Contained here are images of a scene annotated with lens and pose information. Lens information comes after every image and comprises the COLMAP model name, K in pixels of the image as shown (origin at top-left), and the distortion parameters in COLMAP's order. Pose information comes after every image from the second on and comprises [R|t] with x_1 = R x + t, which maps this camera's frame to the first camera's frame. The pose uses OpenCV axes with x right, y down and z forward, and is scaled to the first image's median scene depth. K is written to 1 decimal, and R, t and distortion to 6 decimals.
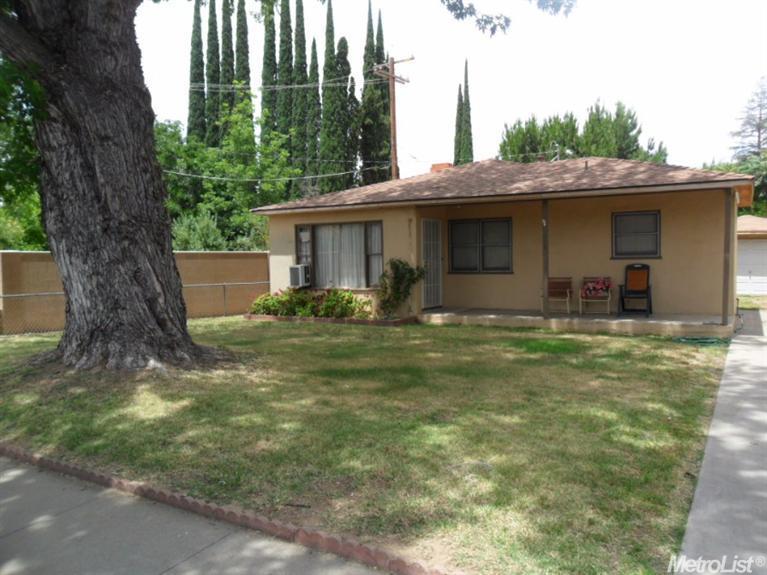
lens RADIAL K [[614.5, 0, 396.9], [0, 614.5, 289.2], [0, 0, 1]] dist [-0.013068, -0.003201]
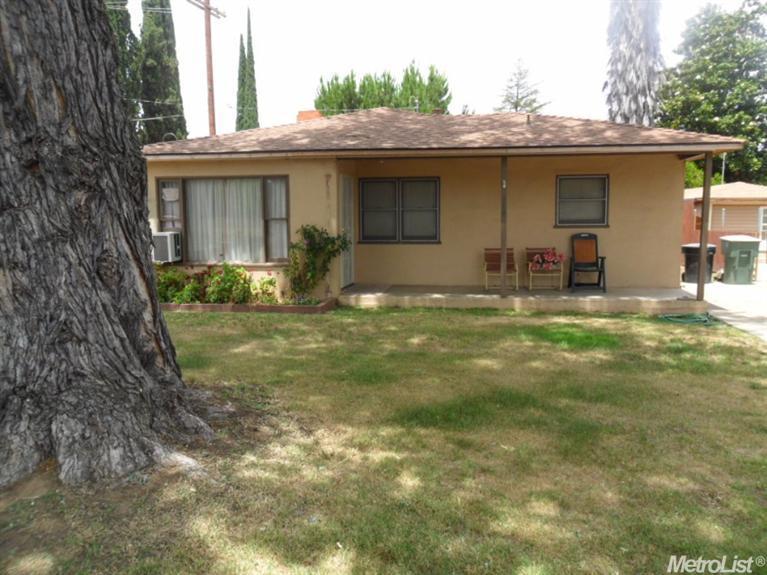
lens RADIAL K [[614.5, 0, 396.9], [0, 614.5, 289.2], [0, 0, 1]] dist [-0.013068, -0.003201]
pose [[0.933901, -0.030477, 0.356231, -0.186824], [0.009323, 0.998097, 0.060950, -0.015601], [-0.357411, -0.053601, 0.932408, 0.238318]]
